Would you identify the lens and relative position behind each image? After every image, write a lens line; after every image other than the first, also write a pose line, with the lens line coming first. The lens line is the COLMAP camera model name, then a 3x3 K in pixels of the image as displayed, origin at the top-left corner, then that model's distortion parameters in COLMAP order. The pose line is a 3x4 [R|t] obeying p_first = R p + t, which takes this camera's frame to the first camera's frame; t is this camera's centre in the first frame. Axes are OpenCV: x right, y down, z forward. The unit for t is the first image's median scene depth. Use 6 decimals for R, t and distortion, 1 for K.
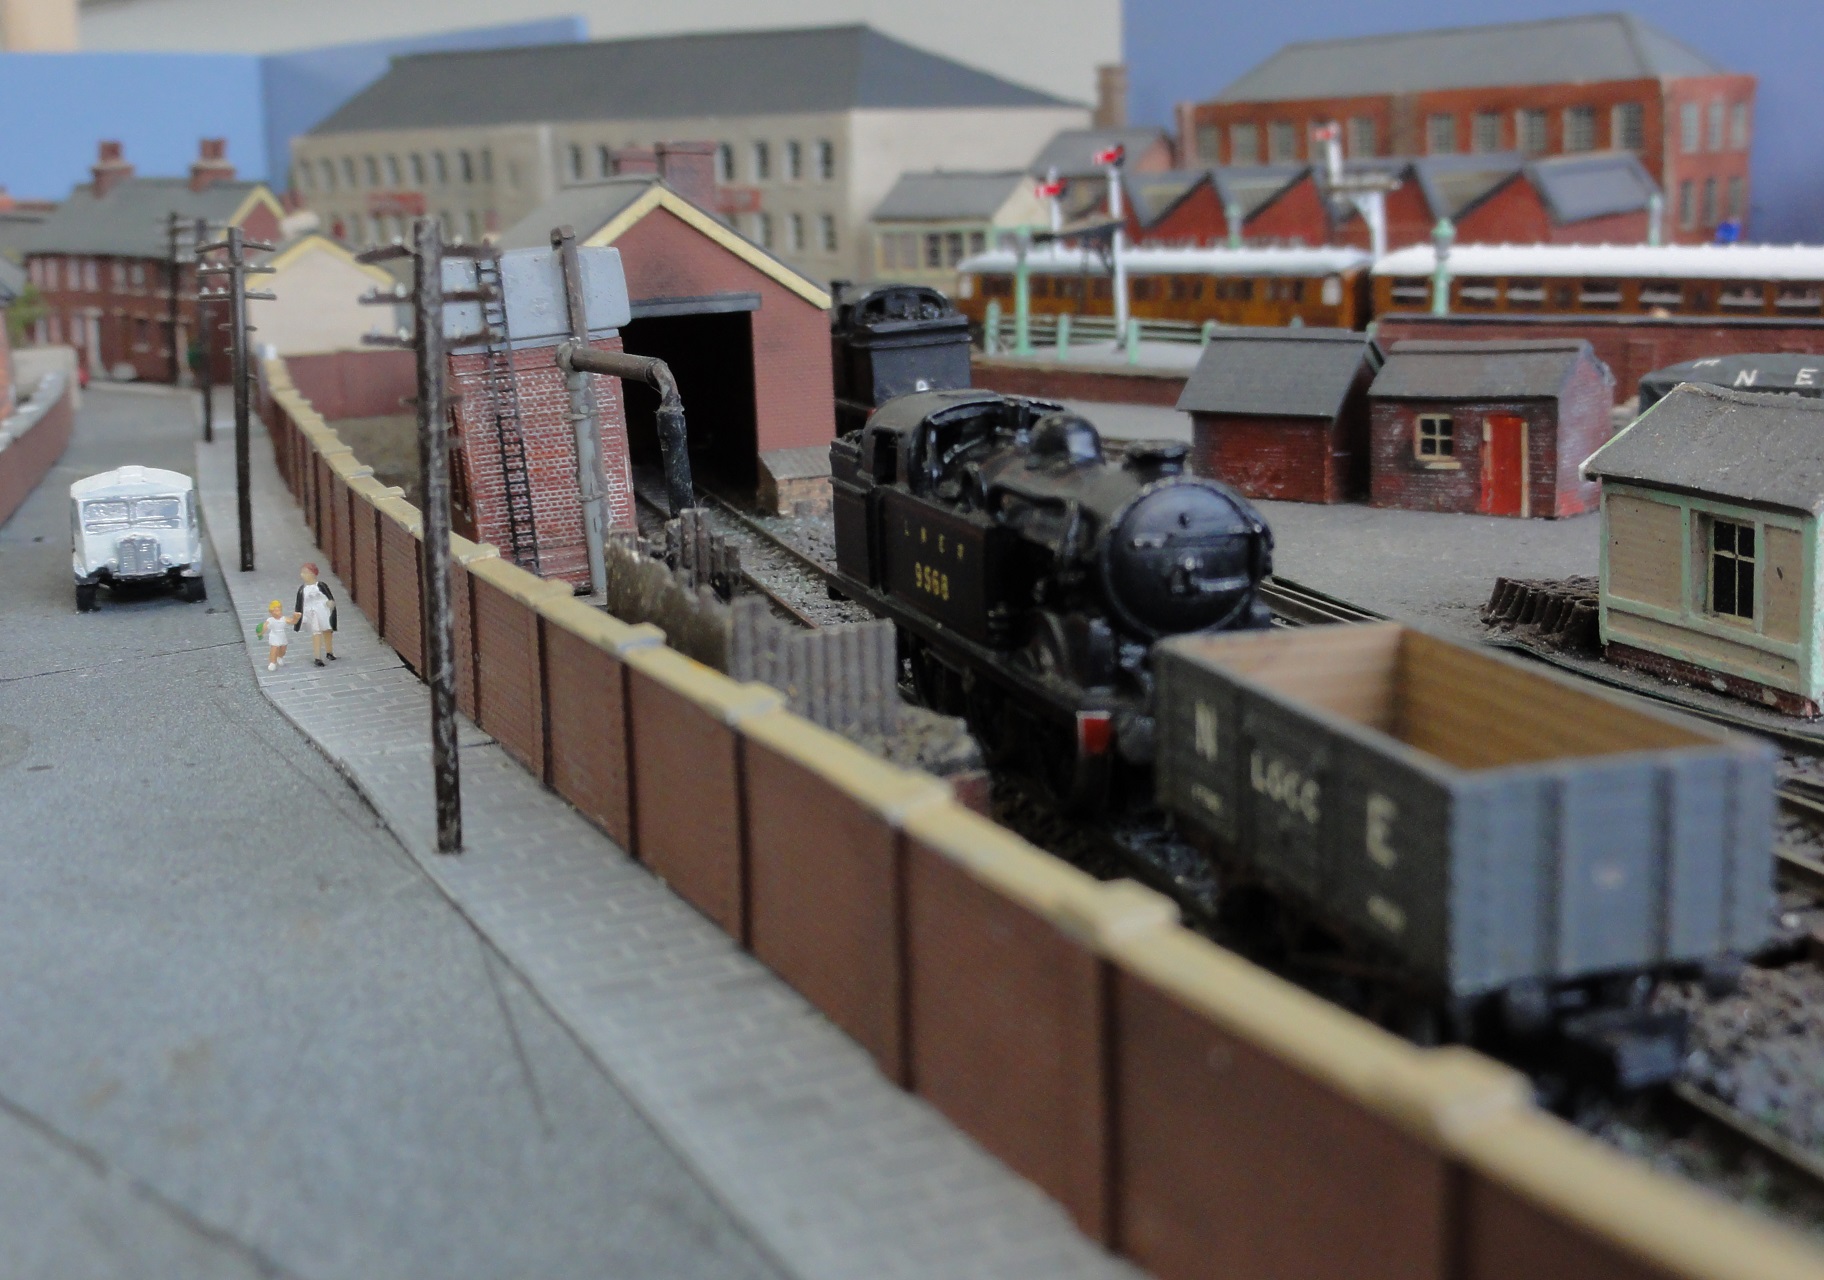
lens RADIAL K [[2210.2, 0, 912.0], [0, 2210.2, 640.0], [0, 0, 1]] dist [0.006853, 0.021779]
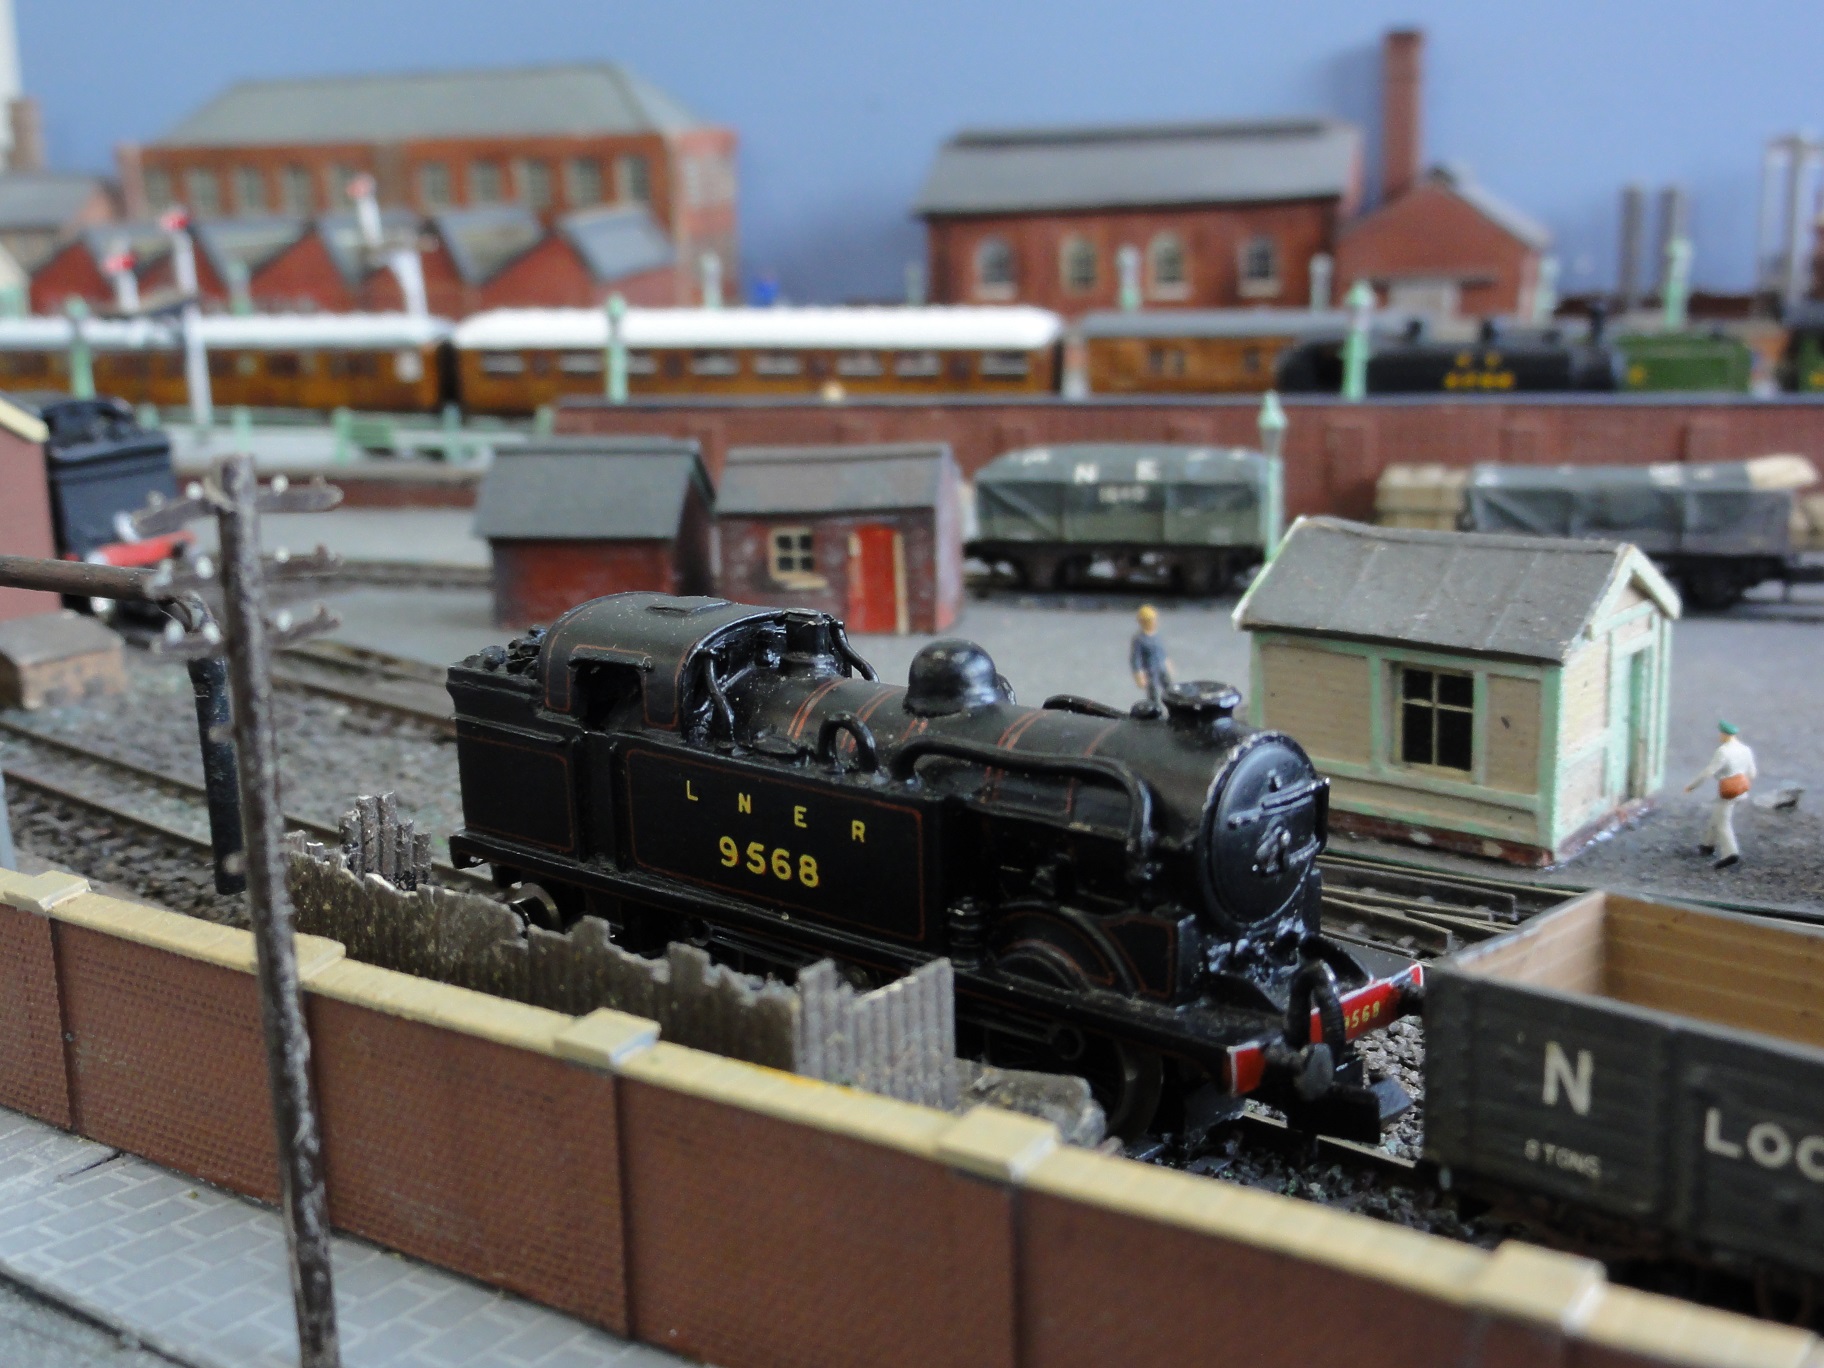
lens RADIAL K [[2240.3, 0, 912.0], [0, 2240.3, 784.9], [0, 0, 1]] dist [0.013158, 0.000482]
pose [[0.873445, -0.121421, 0.471541, -0.282996], [0.100086, 0.992501, 0.070176, -0.092848], [-0.476525, -0.014100, 0.879048, 0.250720]]
